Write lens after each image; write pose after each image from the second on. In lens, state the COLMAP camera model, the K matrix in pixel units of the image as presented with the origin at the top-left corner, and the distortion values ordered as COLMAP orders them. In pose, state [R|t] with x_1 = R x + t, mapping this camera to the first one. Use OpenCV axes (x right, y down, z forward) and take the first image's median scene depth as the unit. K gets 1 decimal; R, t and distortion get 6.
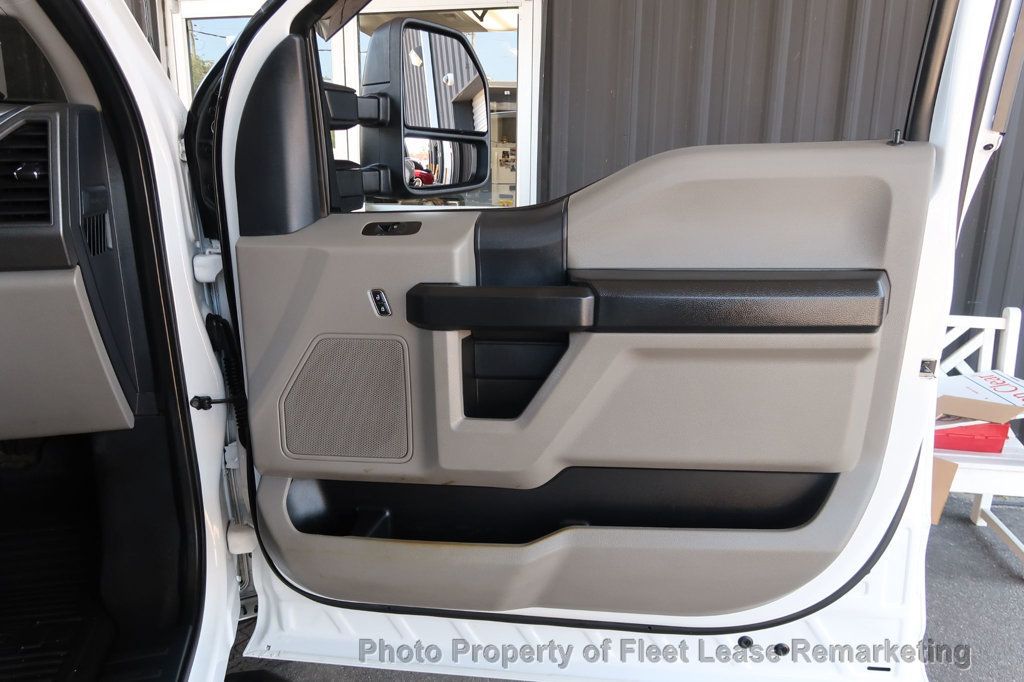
lens RADIAL K [[709.1, 0, 501.7], [0, 709.1, 335.5], [0, 0, 1]] dist [-0.026842, 0.000424]
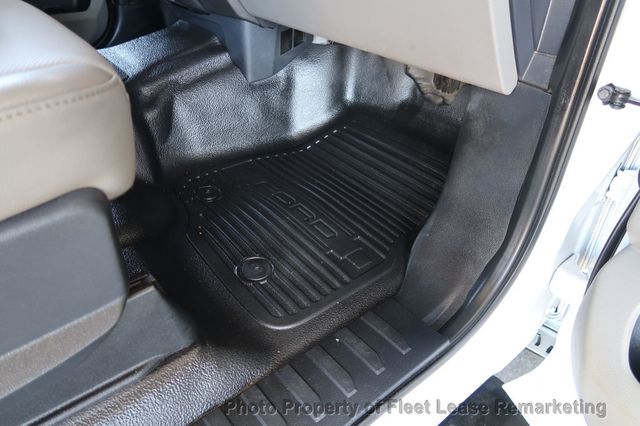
lens RADIAL K [[443.2, 0, 313.6], [0, 443.2, 209.6], [0, 0, 1]] dist [-0.026842, 0.000424]
pose [[0.432455, 0.526249, -0.732151, -0.195566], [-0.234090, 0.849693, 0.472466, 0.058801], [0.870738, -0.032931, 0.490644, 0.559647]]
